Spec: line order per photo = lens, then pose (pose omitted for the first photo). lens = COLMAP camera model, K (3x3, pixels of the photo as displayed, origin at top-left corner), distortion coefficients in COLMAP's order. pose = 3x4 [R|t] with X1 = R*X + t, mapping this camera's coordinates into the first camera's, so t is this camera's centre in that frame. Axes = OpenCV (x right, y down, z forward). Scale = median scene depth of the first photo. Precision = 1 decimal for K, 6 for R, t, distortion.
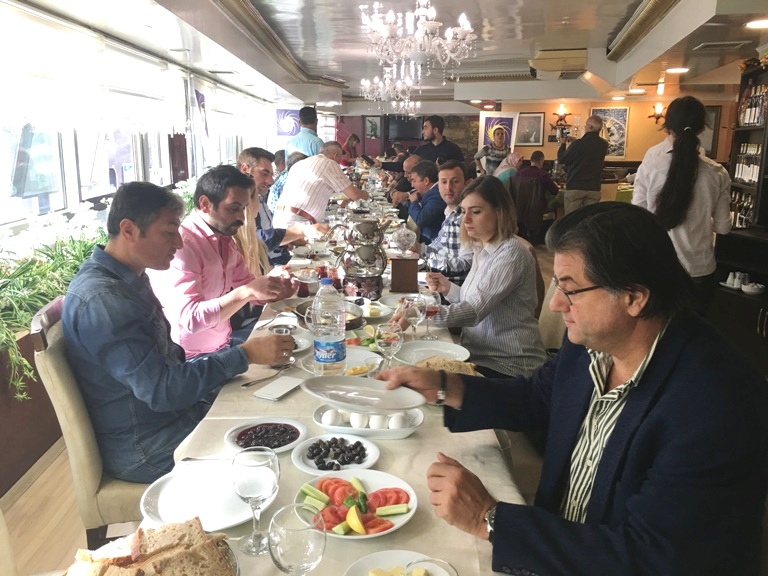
lens RADIAL K [[653.8, 0, 385.2], [0, 653.8, 267.9], [0, 0, 1]] dist [0.091641, -0.137880]
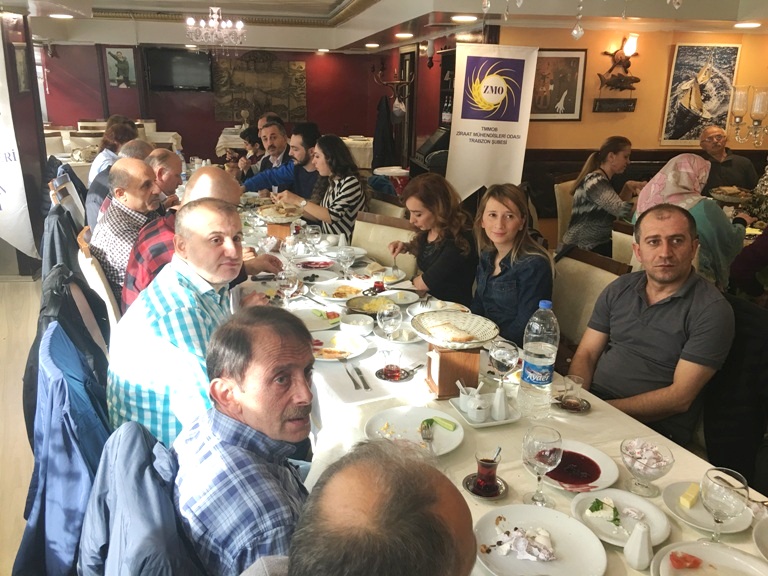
lens RADIAL K [[653.8, 0, 385.2], [0, 653.8, 267.9], [0, 0, 1]] dist [0.091641, -0.137880]
pose [[0.905590, -0.106425, 0.410586, -0.104061], [0.070602, 0.992328, 0.101494, -0.136047], [-0.418237, -0.062924, 0.906156, 0.608167]]
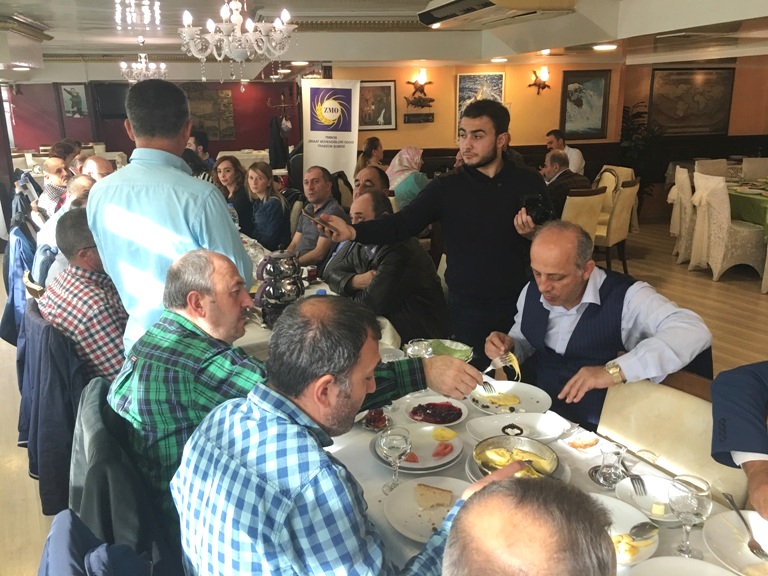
lens RADIAL K [[653.8, 0, 385.2], [0, 653.8, 267.9], [0, 0, 1]] dist [0.091641, -0.137880]
pose [[0.886548, -0.136948, 0.441903, -0.097207], [0.113626, 0.990380, 0.078967, -0.096063], [-0.448466, -0.019796, 0.893581, 0.381402]]
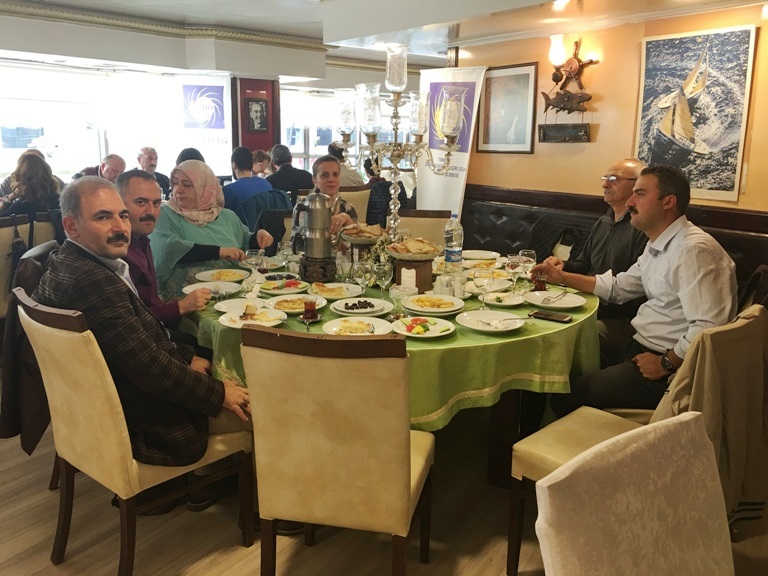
lens RADIAL K [[653.8, 0, 385.2], [0, 653.8, 267.9], [0, 0, 1]] dist [0.091641, -0.137880]
pose [[0.816860, 0.118496, -0.564534, 0.391113], [-0.122229, 0.992006, 0.031360, -0.120816], [0.563737, 0.043385, 0.824814, 0.642177]]
